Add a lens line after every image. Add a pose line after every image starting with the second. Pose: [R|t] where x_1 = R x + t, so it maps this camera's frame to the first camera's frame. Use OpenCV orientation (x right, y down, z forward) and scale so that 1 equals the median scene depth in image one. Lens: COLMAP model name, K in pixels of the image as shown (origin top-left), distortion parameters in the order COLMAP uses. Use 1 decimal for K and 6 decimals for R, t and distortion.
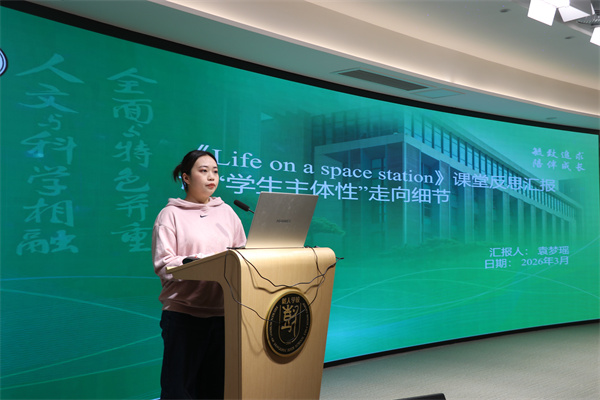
lens RADIAL K [[787.2, 0, 300.0], [0, 787.2, 200.0], [0, 0, 1]] dist [0.049338, 0.008508]
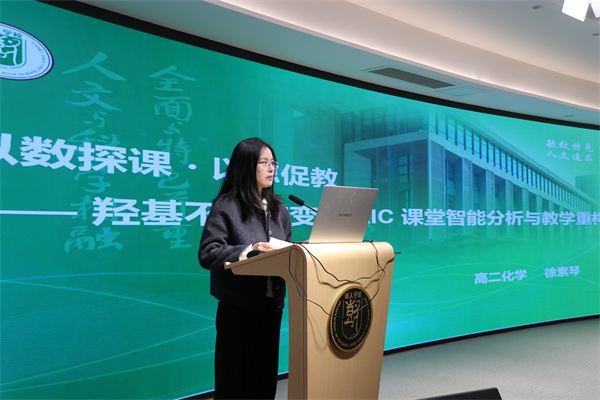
lens RADIAL K [[761.4, 0, 300.0], [0, 761.4, 200.0], [0, 0, 1]] dist [0.019487, 0.075981]
pose [[0.999979, -0.006458, 0.000171, -0.050159], [0.006458, 0.999979, 0.000843, 0.004166], [-0.000176, -0.000842, 1.000000, 0.027362]]
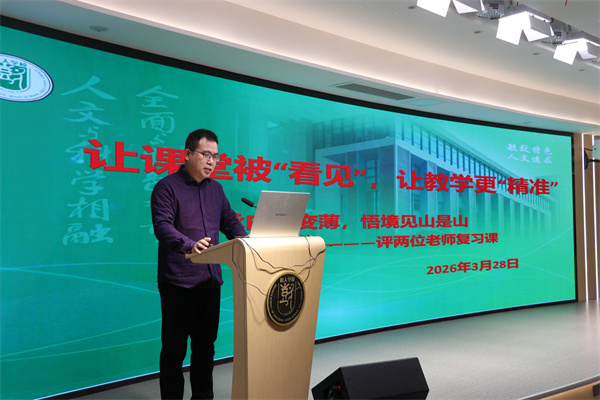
lens RADIAL K [[733.4, 0, 302.7], [0, 733.4, 199.3], [0, 0, 1]] dist [0.005672, 0.017034]
pose [[0.999864, -0.007477, -0.014691, 0.019212], [0.007558, 0.999956, 0.005491, -0.002360], [0.014650, -0.005601, 0.999877, -0.089965]]
